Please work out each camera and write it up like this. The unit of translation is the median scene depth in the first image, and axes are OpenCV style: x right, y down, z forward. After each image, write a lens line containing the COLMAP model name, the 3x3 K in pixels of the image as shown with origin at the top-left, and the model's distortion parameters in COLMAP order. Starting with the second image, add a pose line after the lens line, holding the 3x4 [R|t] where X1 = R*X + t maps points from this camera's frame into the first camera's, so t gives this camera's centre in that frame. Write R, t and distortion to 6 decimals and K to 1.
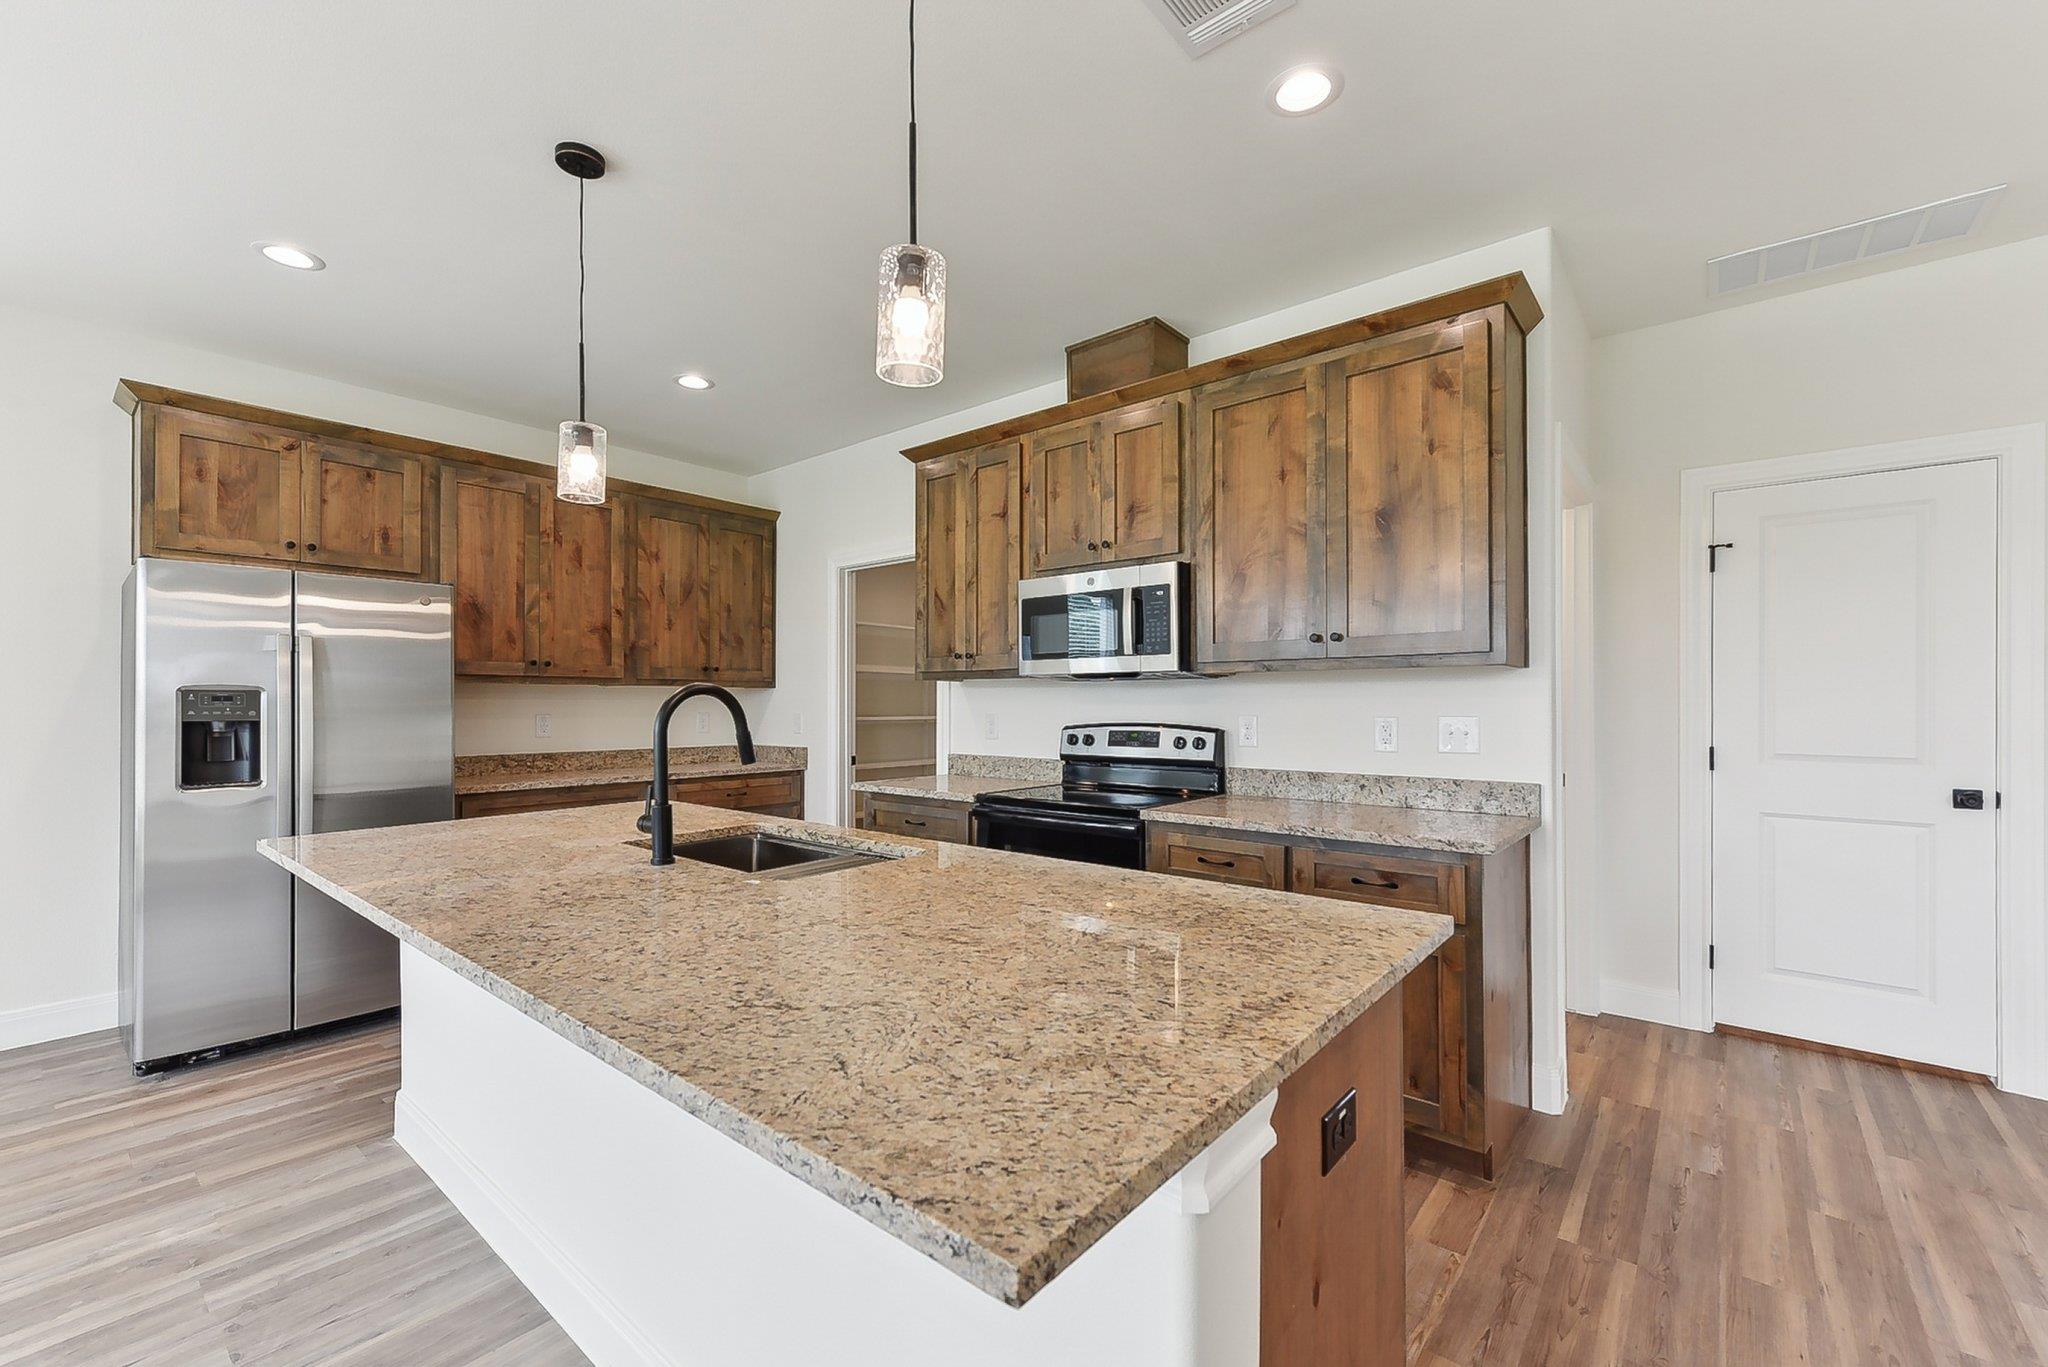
lens RADIAL K [[843.6, 0, 1016.4], [0, 843.6, 697.7], [0, 0, 1]] dist [0.010585, -0.002726]
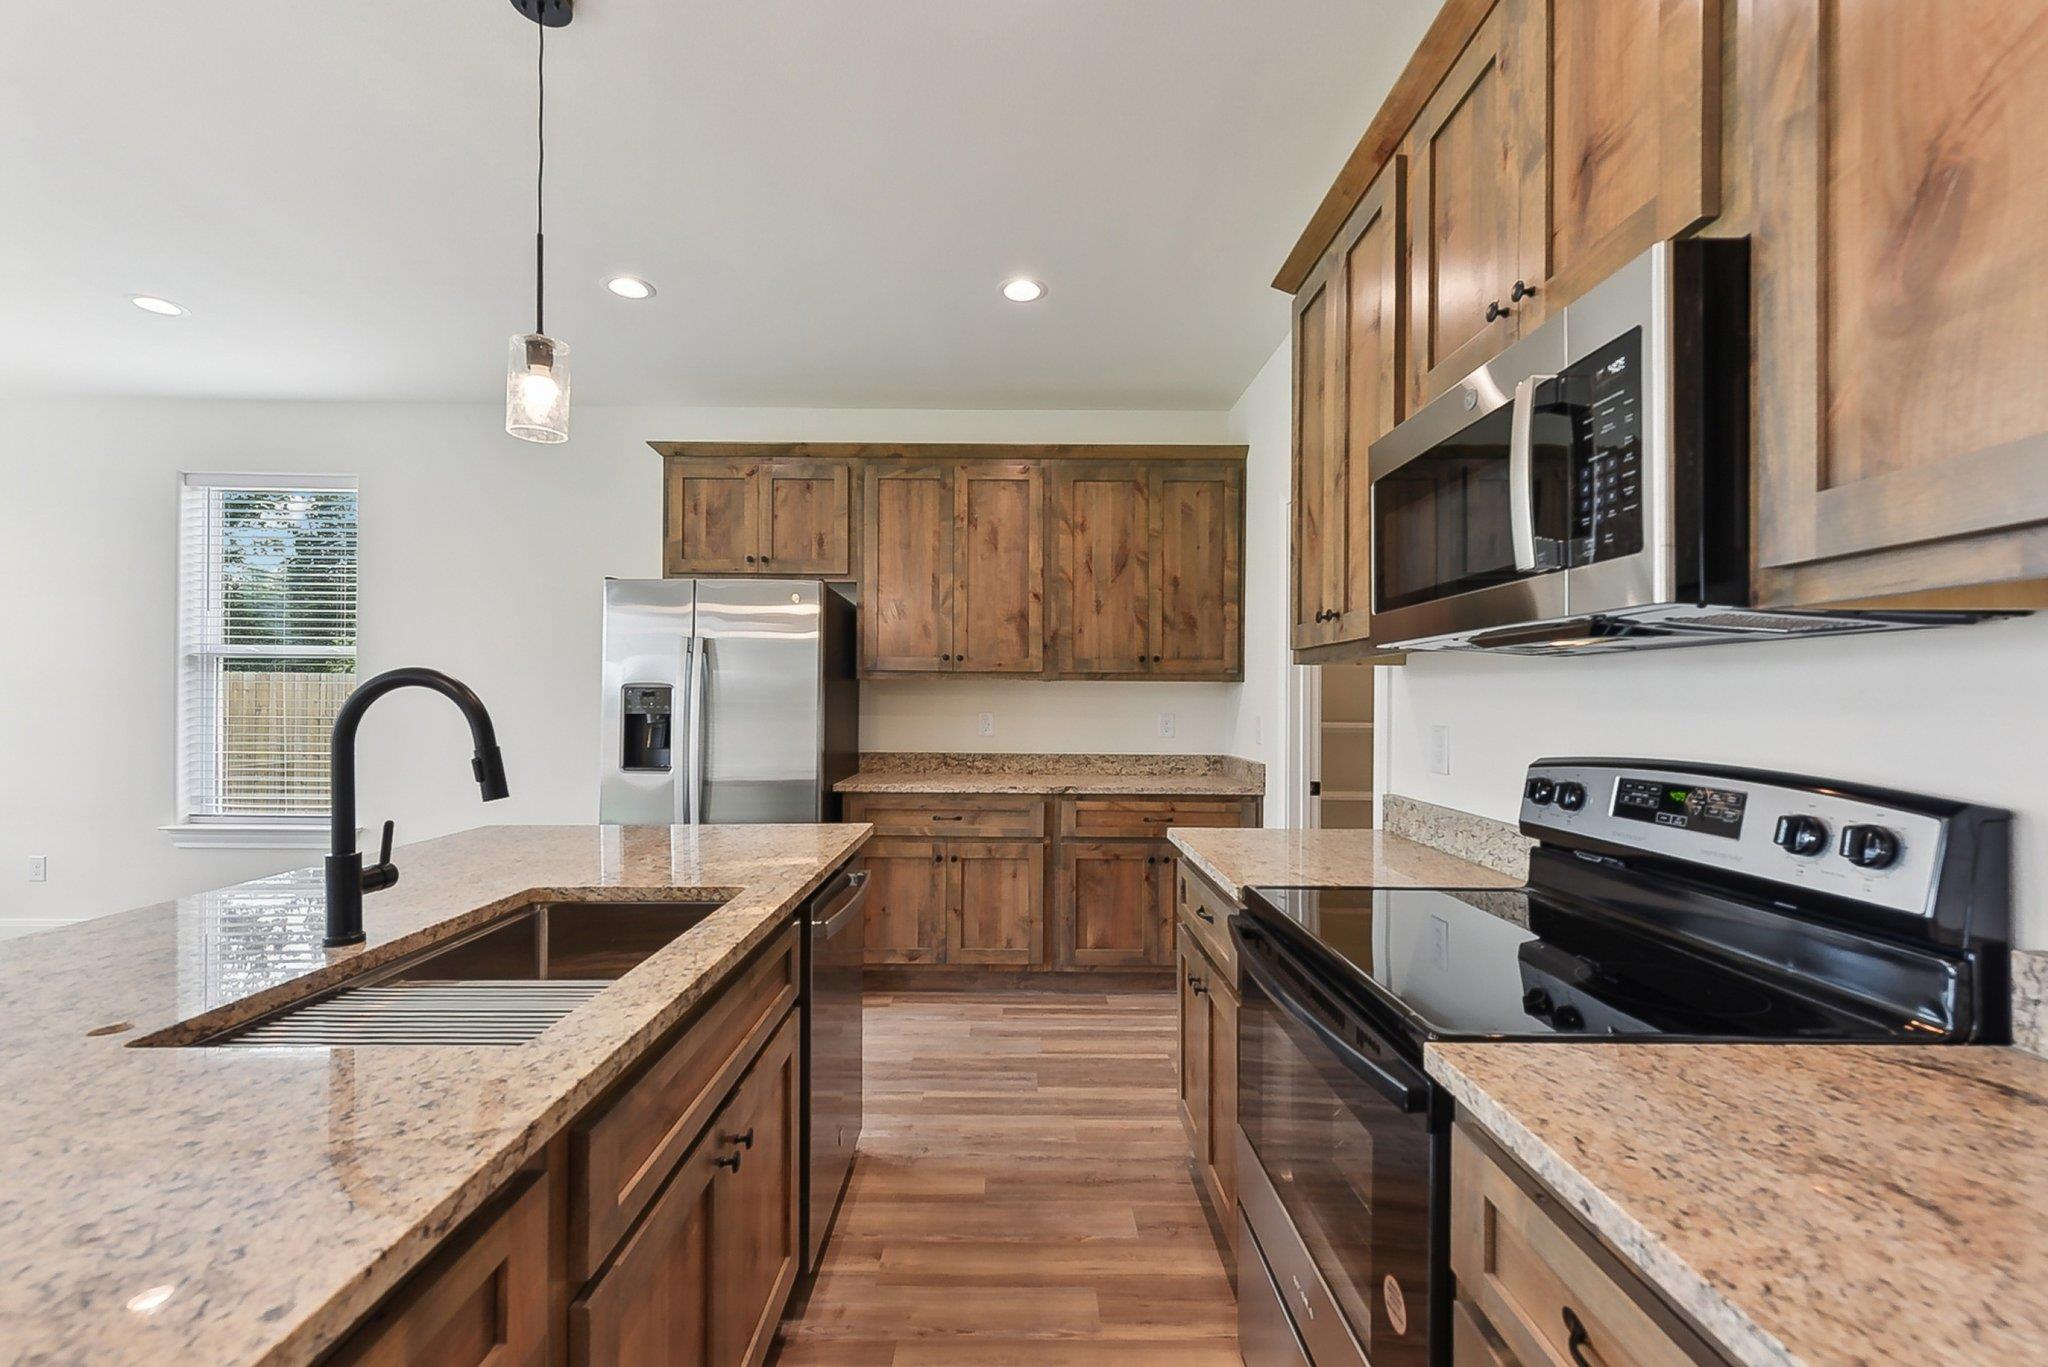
lens RADIAL K [[843.6, 0, 1013.2], [0, 843.6, 697.5], [0, 0, 1]] dist [0.010585, -0.002726]
pose [[0.644073, 0.003484, -0.764956, 0.240327], [-0.001657, 0.999994, 0.003159, 0.000873], [0.764962, -0.000767, 0.644075, 0.551231]]
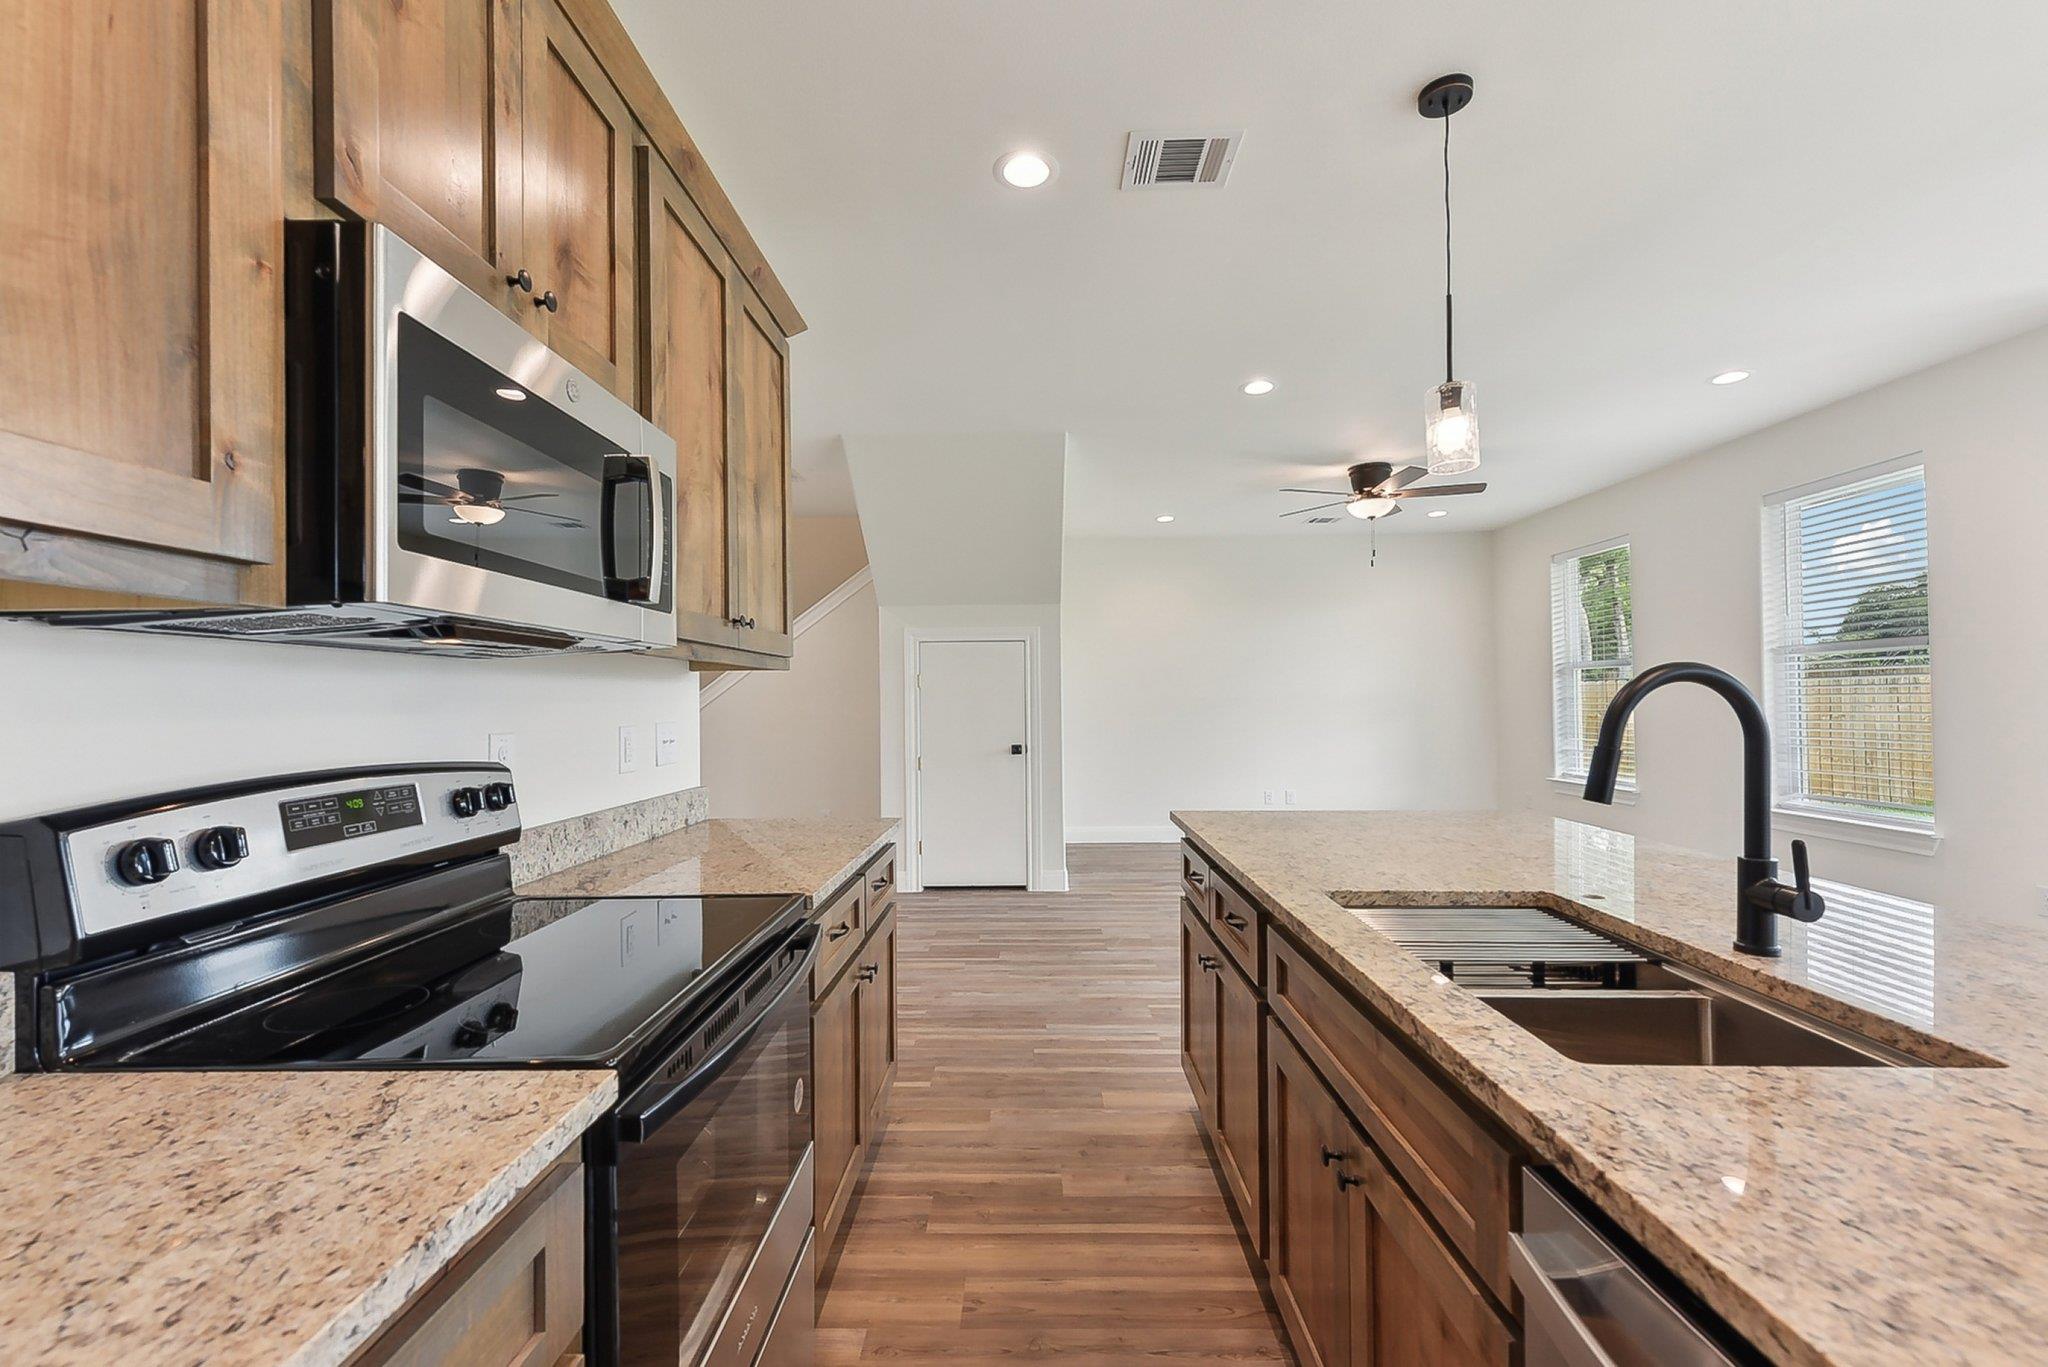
lens RADIAL K [[843.6, 0, 1014.5], [0, 843.6, 699.1], [0, 0, 1]] dist [0.010585, -0.002726]
pose [[-0.629873, 0.011497, 0.776613, -0.314885], [0.007380, 0.999934, -0.008817, 0.005997], [-0.776663, 0.000177, -0.629917, 1.028460]]
